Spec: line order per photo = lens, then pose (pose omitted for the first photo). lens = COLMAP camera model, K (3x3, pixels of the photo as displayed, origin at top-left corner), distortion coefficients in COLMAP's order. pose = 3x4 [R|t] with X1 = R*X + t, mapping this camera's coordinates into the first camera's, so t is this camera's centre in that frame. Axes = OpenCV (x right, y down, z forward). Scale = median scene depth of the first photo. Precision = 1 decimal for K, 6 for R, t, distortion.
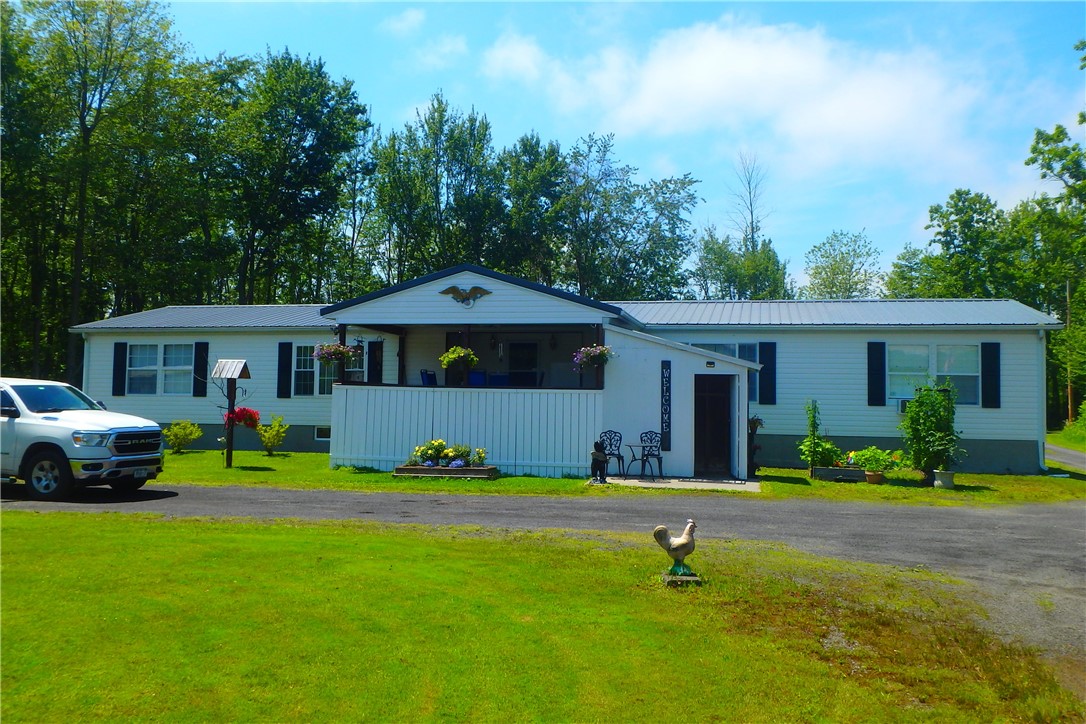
lens RADIAL K [[983.0, 0, 539.4], [0, 983.0, 334.7], [0, 0, 1]] dist [-0.010355, -0.045150]
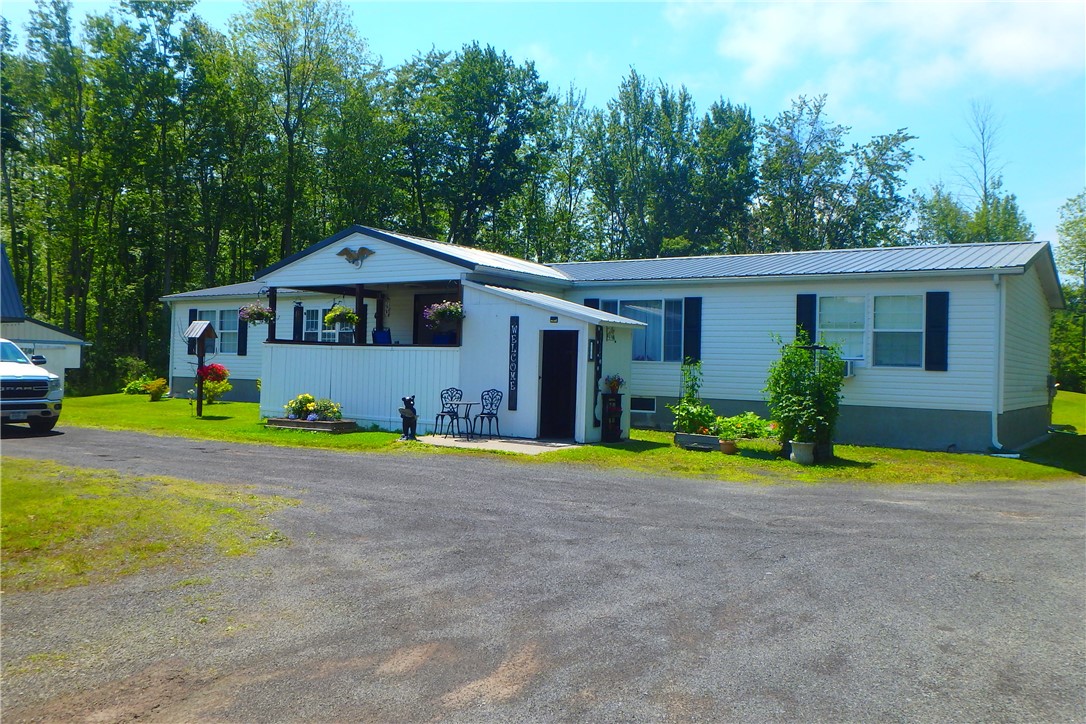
lens RADIAL K [[909.6, 0, 540.5], [0, 909.6, 344.9], [0, 0, 1]] dist [-0.004184, -0.000572]
pose [[0.935796, -0.000195, -0.352542, 0.429056], [0.014349, 0.999192, 0.037535, 0.019580], [0.352250, -0.040183, 0.935043, 0.165698]]
